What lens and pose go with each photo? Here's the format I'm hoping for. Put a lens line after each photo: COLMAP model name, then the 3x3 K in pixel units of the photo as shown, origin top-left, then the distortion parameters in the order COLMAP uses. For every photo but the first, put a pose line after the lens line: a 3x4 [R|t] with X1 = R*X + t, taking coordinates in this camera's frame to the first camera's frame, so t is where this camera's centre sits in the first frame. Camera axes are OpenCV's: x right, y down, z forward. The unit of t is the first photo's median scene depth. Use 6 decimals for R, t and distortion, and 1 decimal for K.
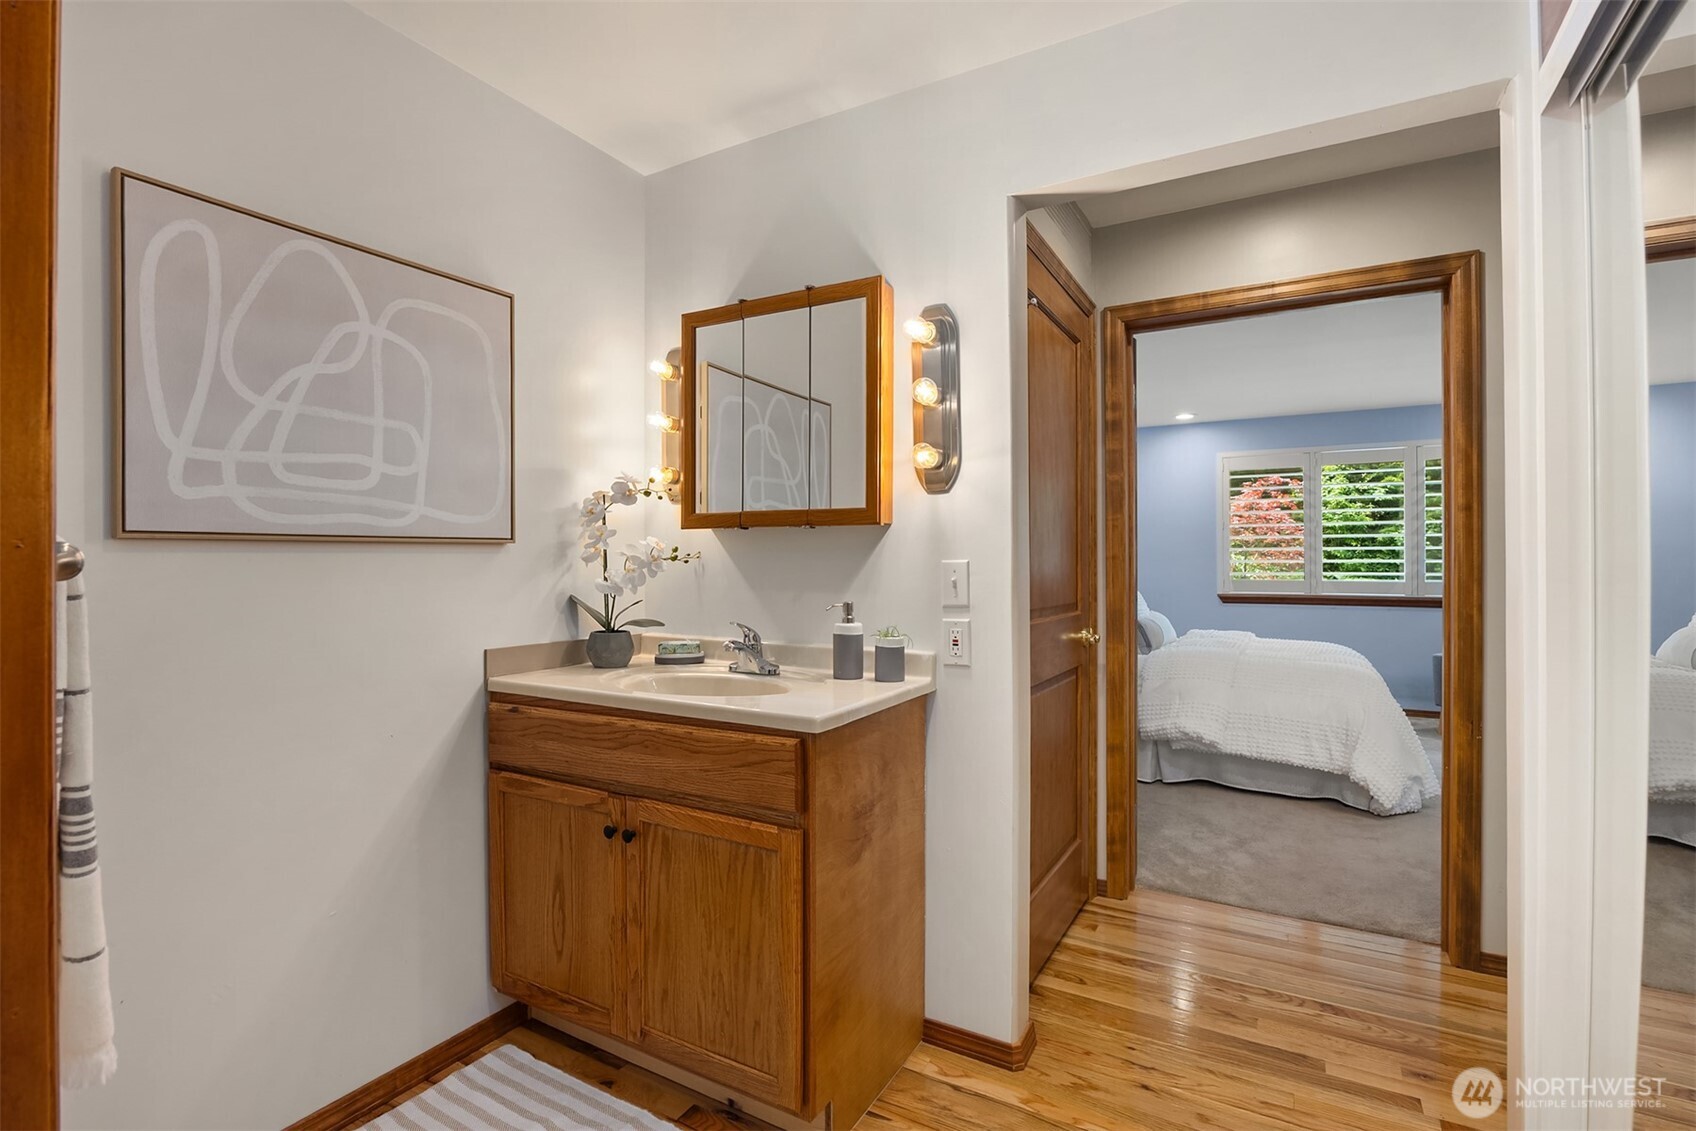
lens RADIAL K [[803.5, 0, 805.1], [0, 803.5, 549.8], [0, 0, 1]] dist [-0.015395, 0.000712]
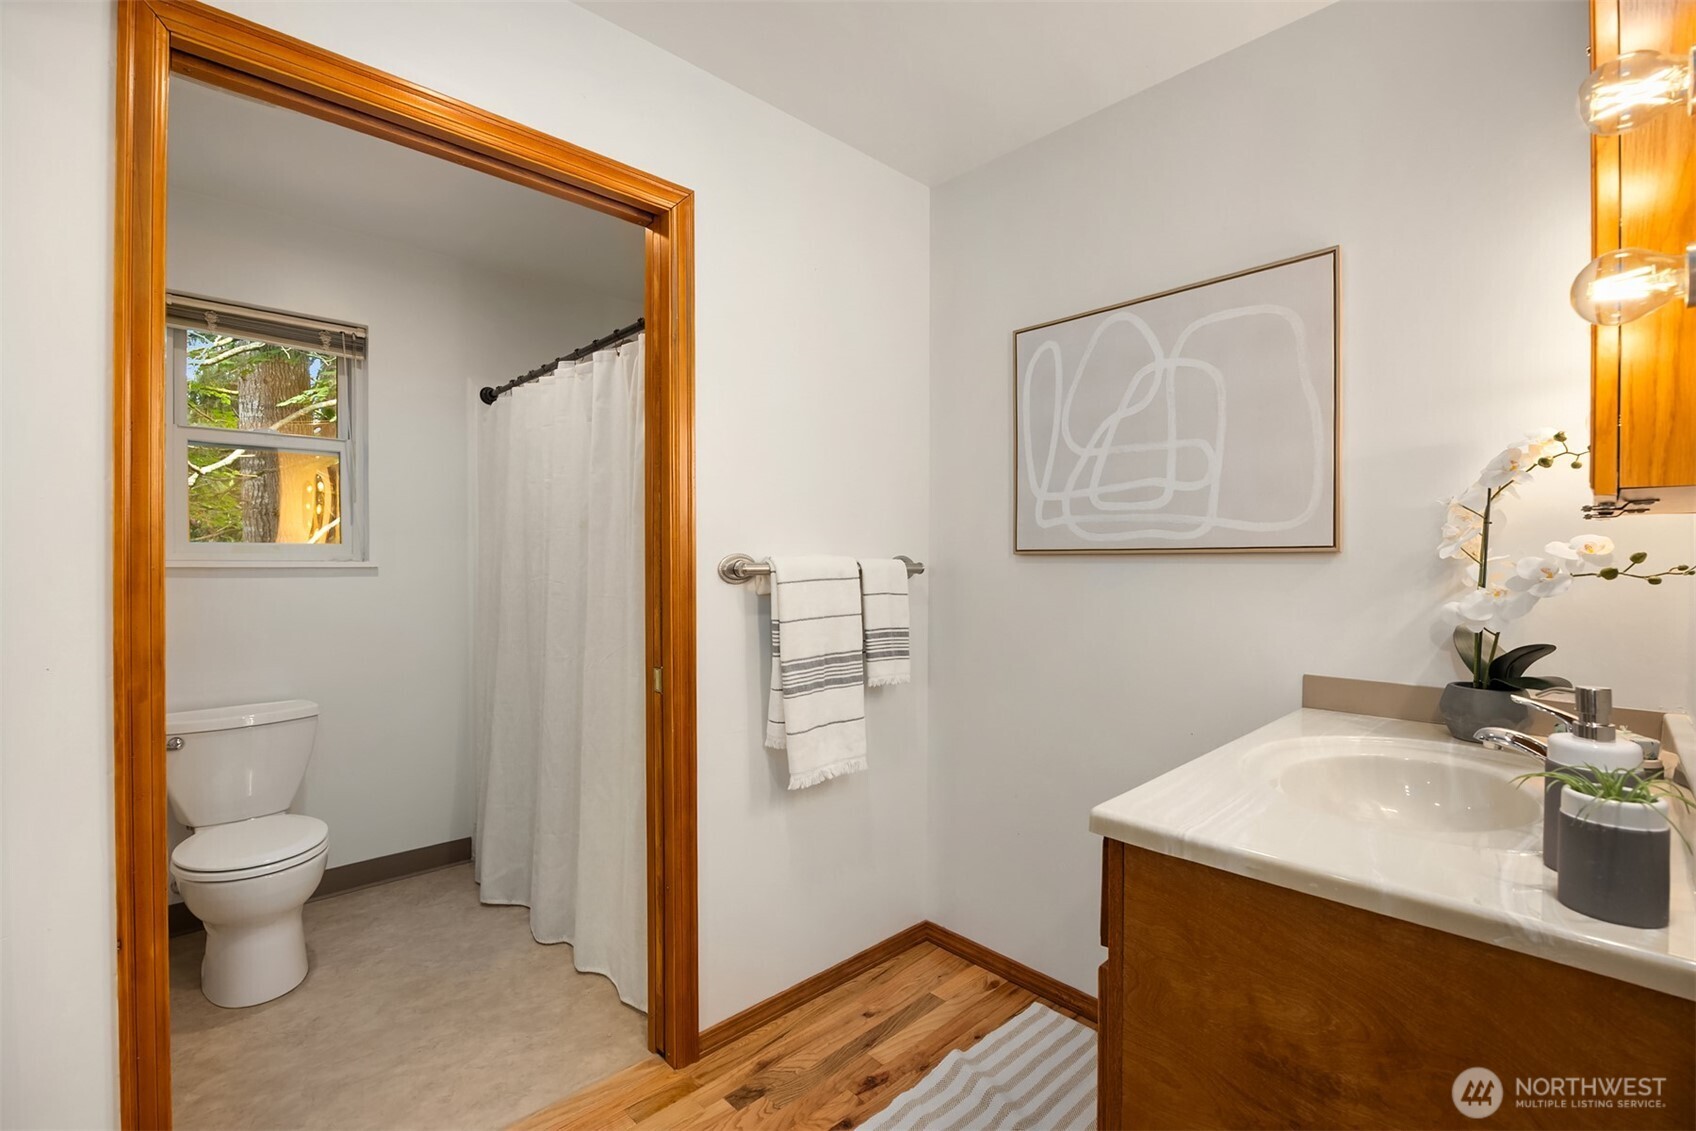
lens RADIAL K [[749.4, 0, 846.2], [0, 749.4, 570.0], [0, 0, 1]] dist [-0.020408, 0.002270]
pose [[-0.255041, 0.011249, -0.966865, 0.612408], [0.006877, 0.999928, 0.009820, -0.000446], [0.966906, -0.004144, -0.255100, 0.873738]]
